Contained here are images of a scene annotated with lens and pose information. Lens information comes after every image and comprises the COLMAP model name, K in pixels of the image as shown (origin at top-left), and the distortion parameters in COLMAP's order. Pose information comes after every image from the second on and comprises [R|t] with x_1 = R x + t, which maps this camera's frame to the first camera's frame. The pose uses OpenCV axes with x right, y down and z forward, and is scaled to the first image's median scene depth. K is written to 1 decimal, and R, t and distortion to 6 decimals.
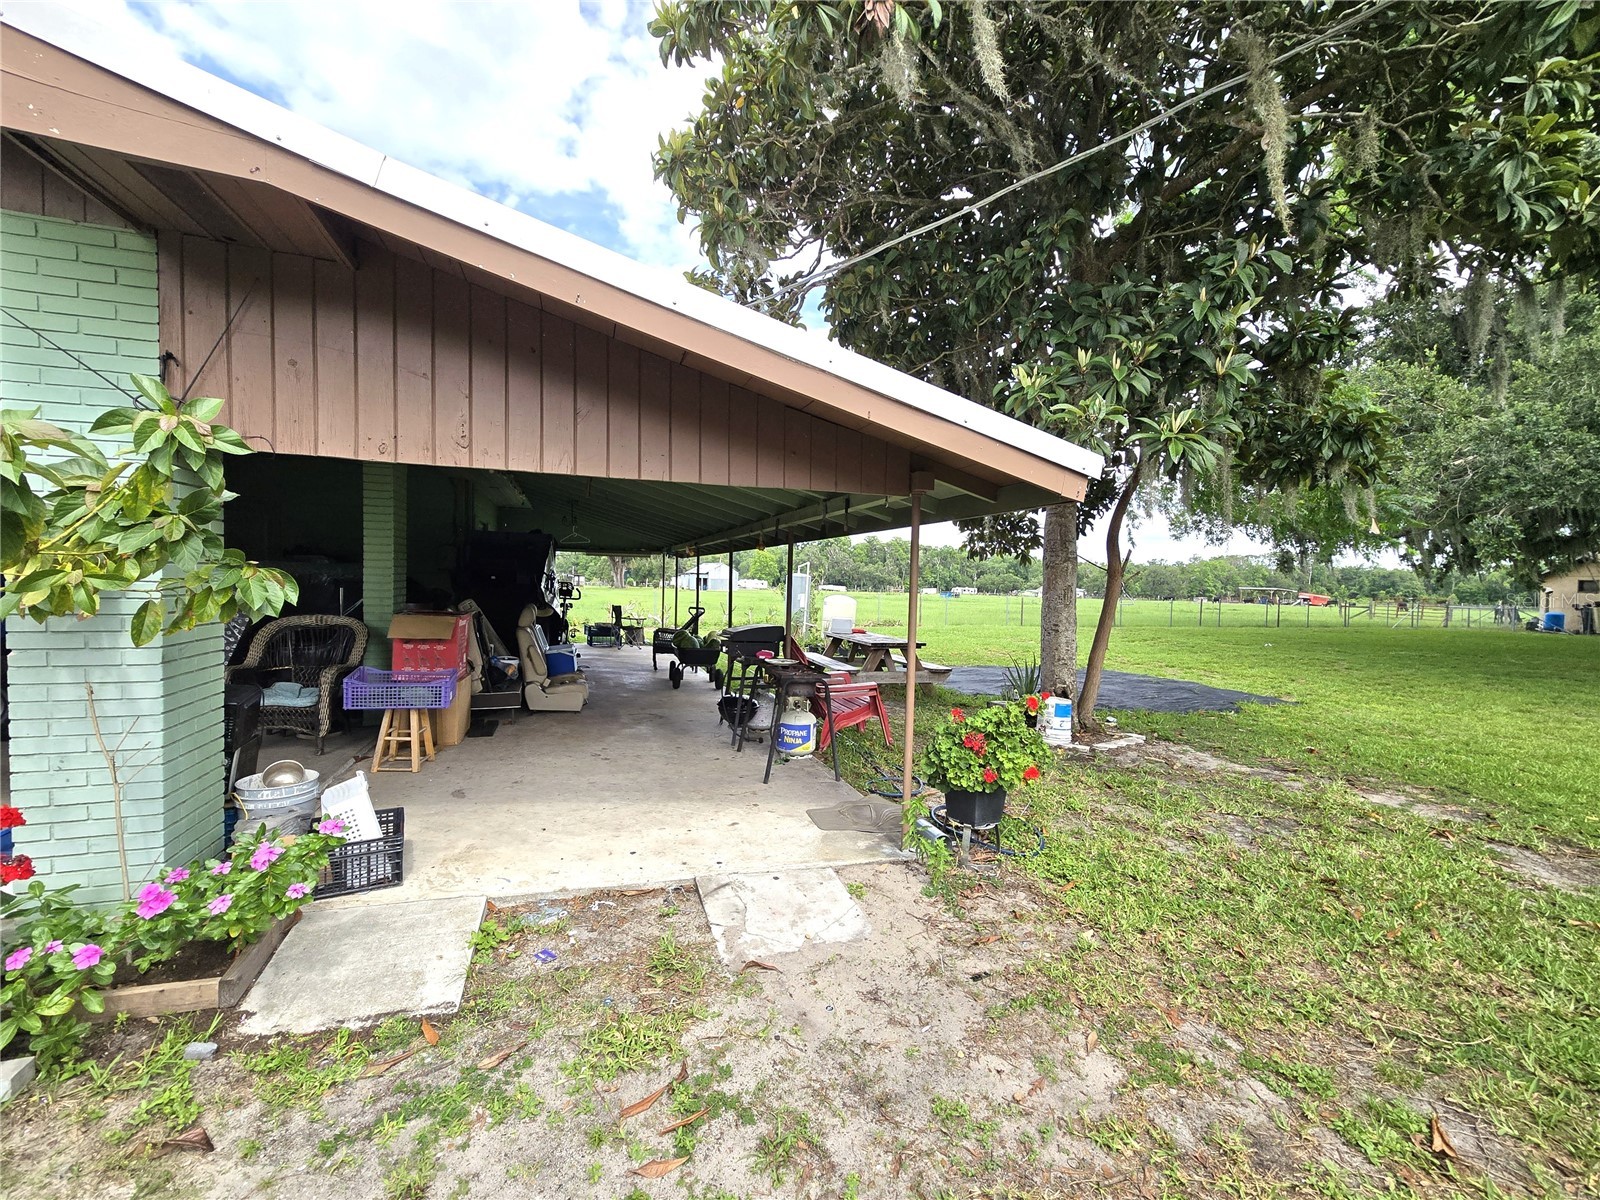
lens RADIAL K [[656.2, 0, 803.0], [0, 656.2, 602.8], [0, 0, 1]] dist [0.000179, 0.000477]
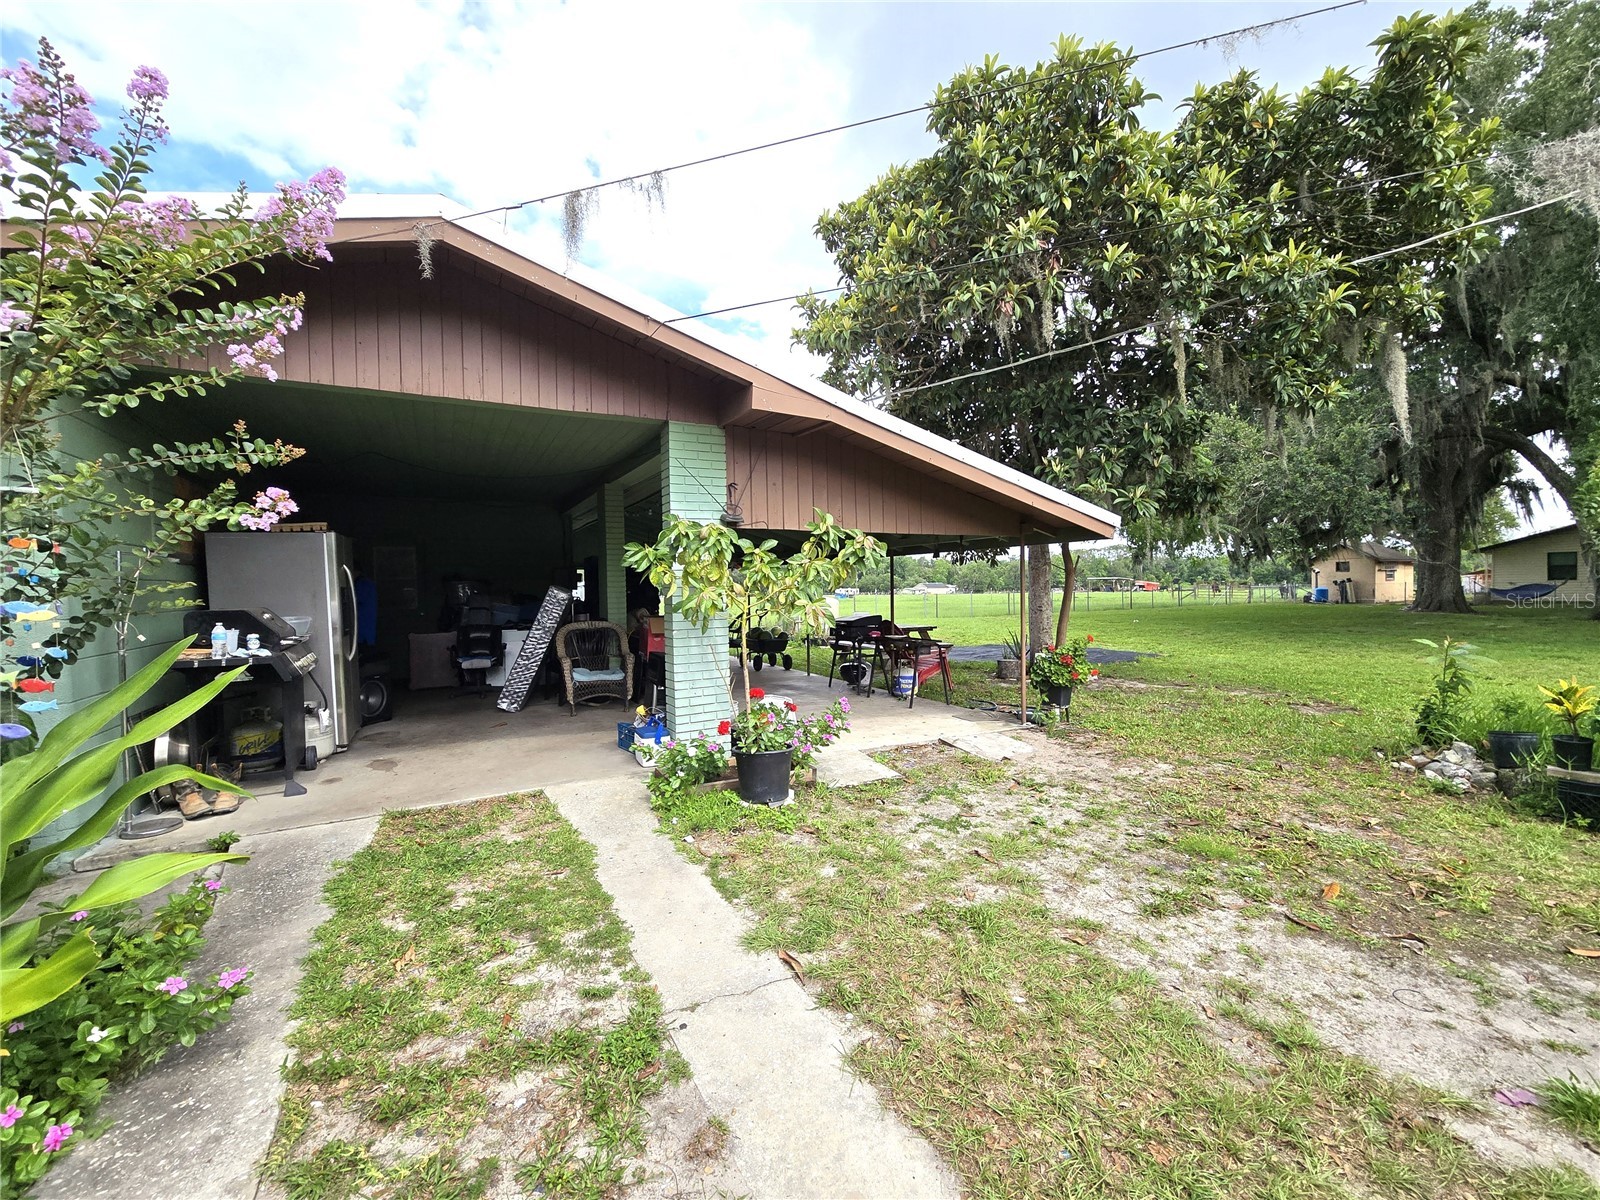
lens RADIAL K [[656.2, 0, 797.4], [0, 656.2, 598.1], [0, 0, 1]] dist [0.000179, 0.000477]
pose [[0.983527, -0.044854, 0.175107, -0.251605], [0.047634, 0.998796, -0.011704, 0.002911], [-0.174371, 0.019852, 0.984480, -0.234888]]
